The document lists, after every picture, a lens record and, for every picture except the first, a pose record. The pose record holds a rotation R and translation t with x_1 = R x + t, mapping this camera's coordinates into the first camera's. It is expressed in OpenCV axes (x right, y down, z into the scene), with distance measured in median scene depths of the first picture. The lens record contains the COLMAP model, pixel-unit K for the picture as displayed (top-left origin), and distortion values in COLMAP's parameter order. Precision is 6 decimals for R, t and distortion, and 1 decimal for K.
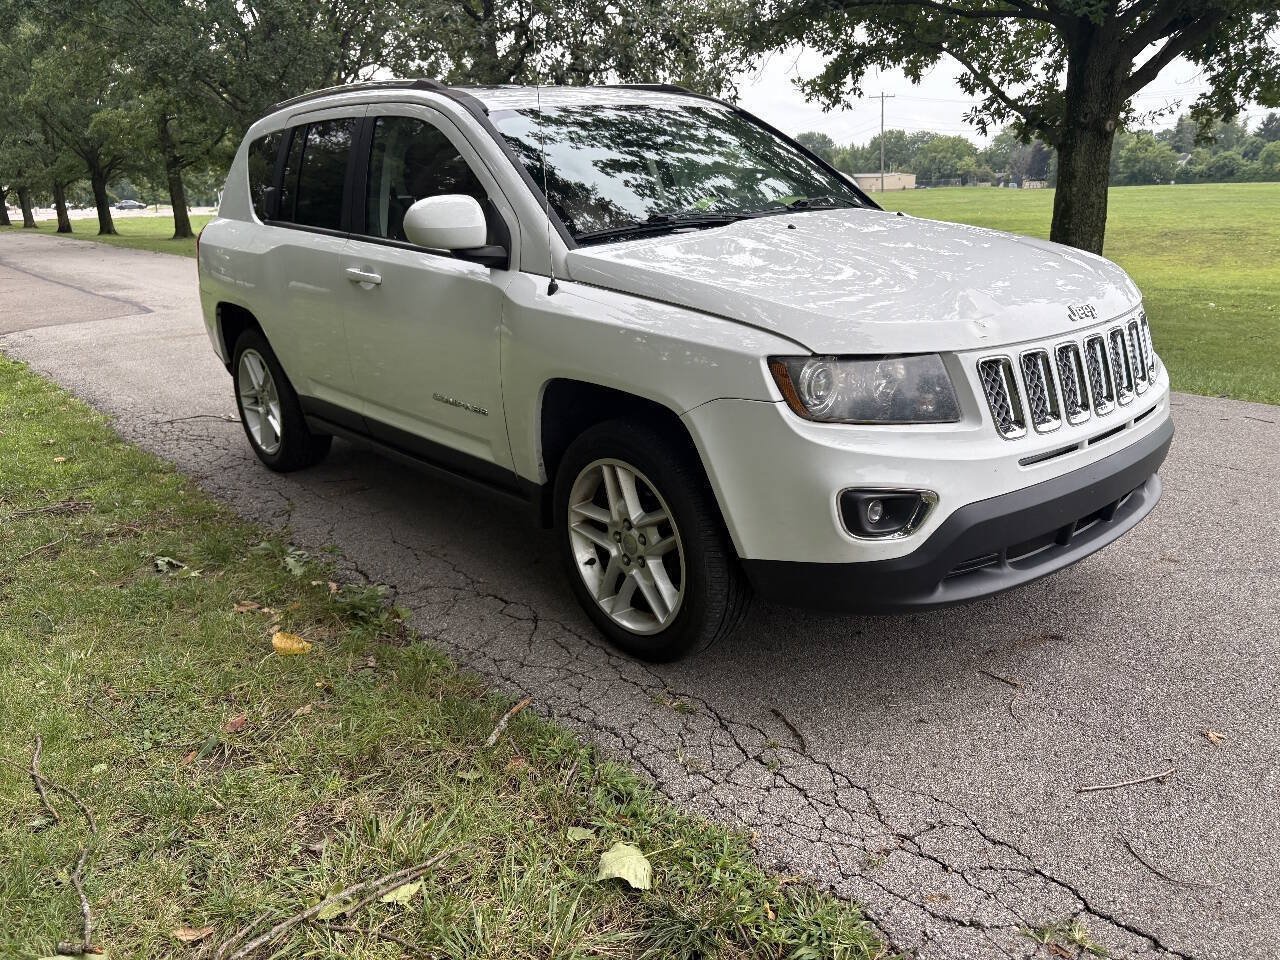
lens RADIAL K [[973.9, 0, 650.0], [0, 973.9, 485.2], [0, 0, 1]] dist [0.042895, -0.044765]
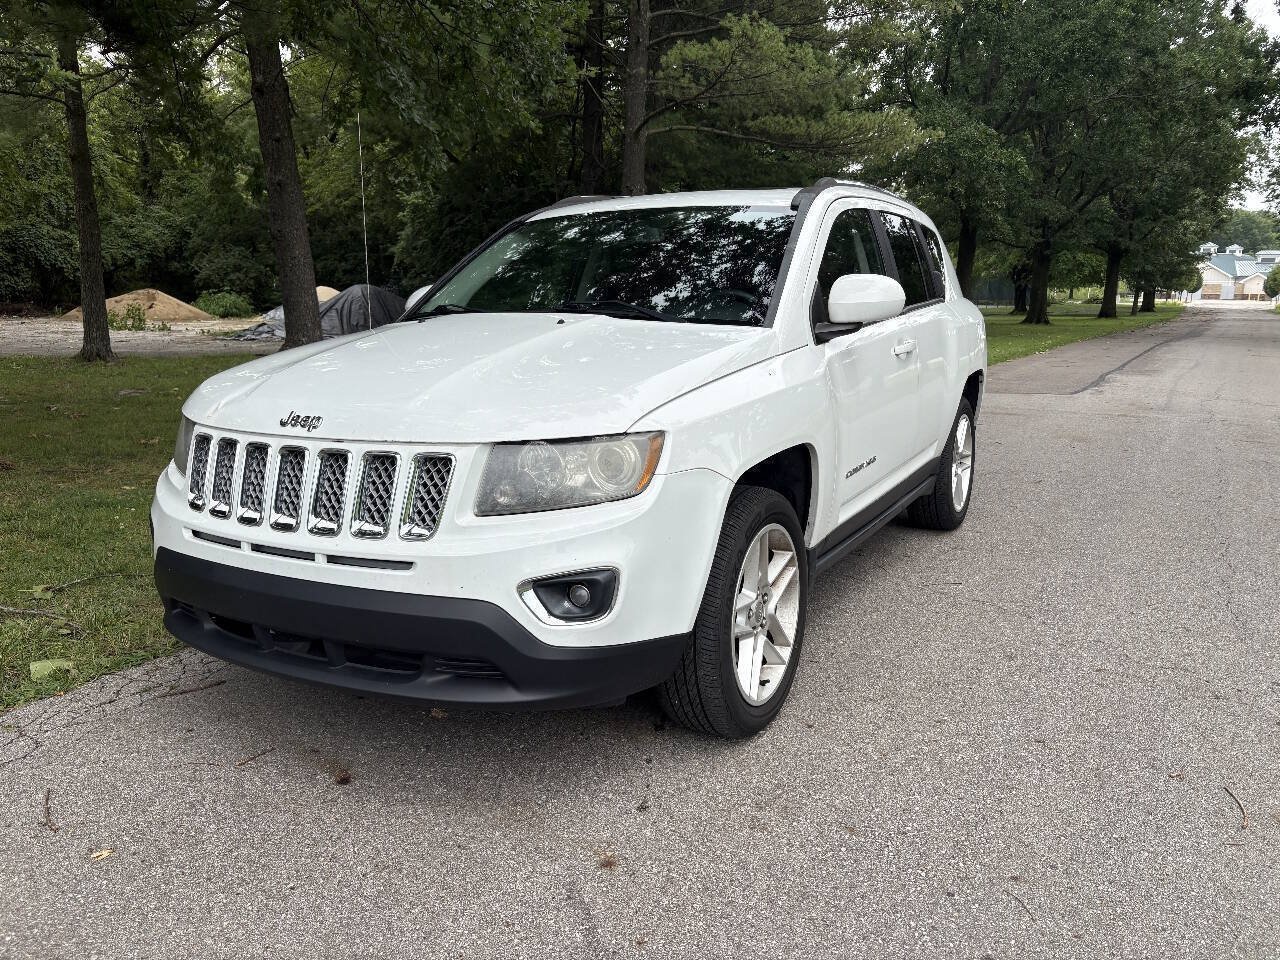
lens RADIAL K [[973.9, 0, 644.1], [0, 973.9, 483.1], [0, 0, 1]] dist [0.042895, -0.044765]
pose [[0.338518, 0.216259, -0.915772, 1.010043], [-0.293659, 0.948903, 0.115531, -0.229924], [0.893963, 0.229815, 0.384727, 0.664960]]
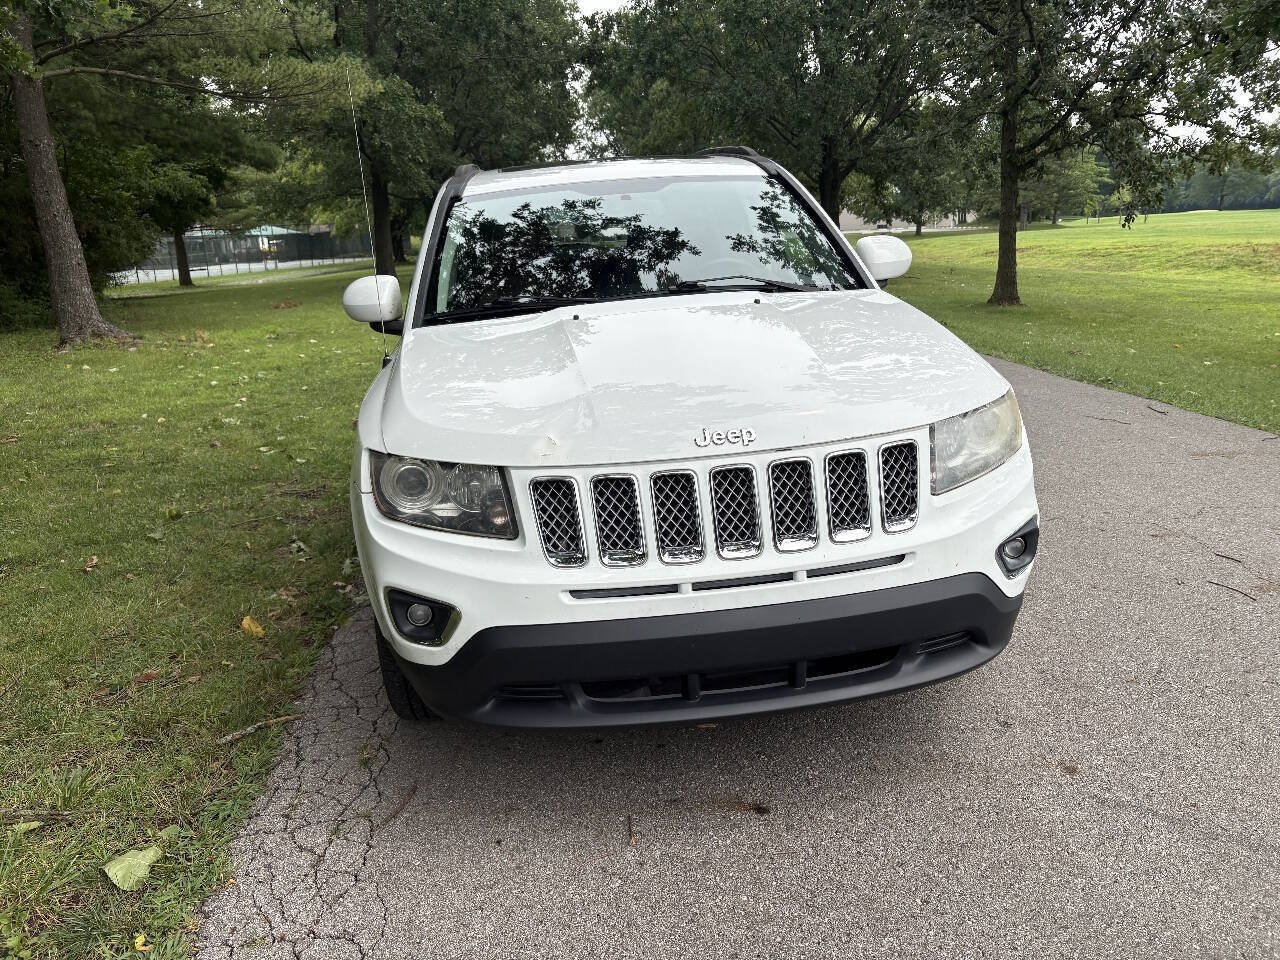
lens RADIAL K [[973.9, 0, 633.9], [0, 973.9, 483.1], [0, 0, 1]] dist [0.042895, -0.044765]
pose [[0.825480, 0.131936, -0.548795, 0.596189], [-0.141826, 0.989586, 0.024577, -0.102987], [0.546323, 0.057545, 0.835596, 0.172814]]
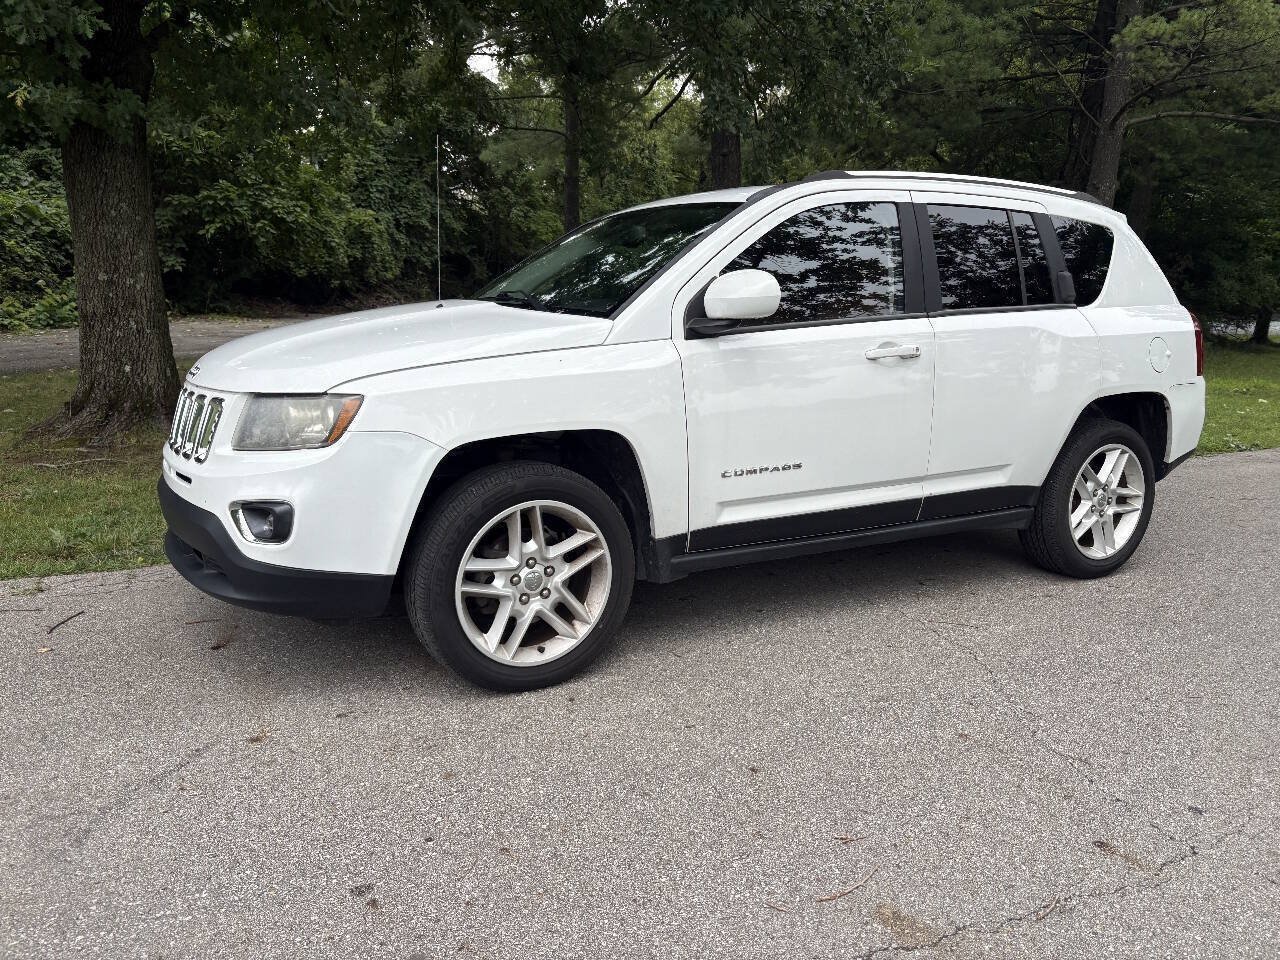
lens RADIAL K [[973.9, 0, 628.7], [0, 973.9, 477.0], [0, 0, 1]] dist [0.042895, -0.044765]
pose [[-0.204435, 0.212786, -0.955473, 1.109060], [-0.307383, 0.912761, 0.269042, -0.399712], [0.929367, 0.348697, -0.121194, 1.217062]]
